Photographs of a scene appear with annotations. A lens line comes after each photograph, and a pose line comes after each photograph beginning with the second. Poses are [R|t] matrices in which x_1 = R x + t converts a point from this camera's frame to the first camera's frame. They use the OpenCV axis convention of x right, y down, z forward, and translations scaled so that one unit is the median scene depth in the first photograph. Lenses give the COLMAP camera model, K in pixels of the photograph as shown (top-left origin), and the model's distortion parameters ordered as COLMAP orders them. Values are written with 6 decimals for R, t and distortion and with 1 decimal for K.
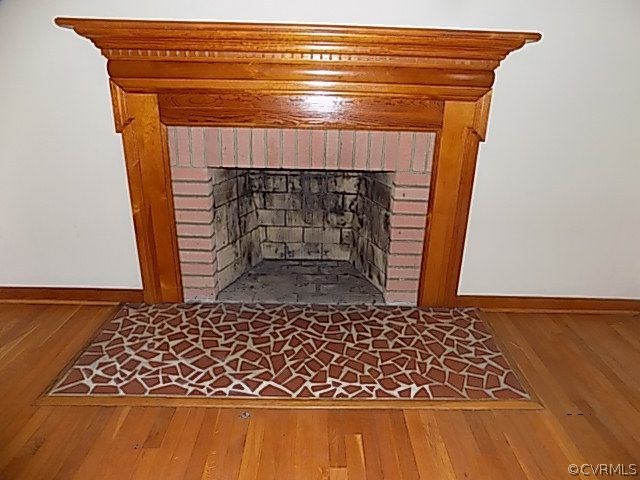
lens RADIAL K [[445.2, 0, 320.9], [0, 445.2, 235.7], [0, 0, 1]] dist [-0.068808, 0.071123]
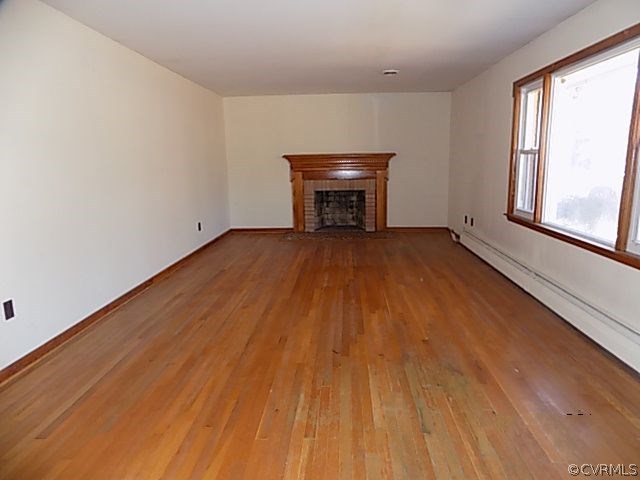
lens RADIAL K [[445.2, 0, 321.0], [0, 445.2, 239.8], [0, 0, 1]] dist [-0.068808, 0.071123]
pose [[0.997201, -0.033122, -0.067032, 0.034479], [0.022632, 0.988181, -0.151611, 0.729218], [0.071261, 0.149670, 0.986165, -2.326282]]
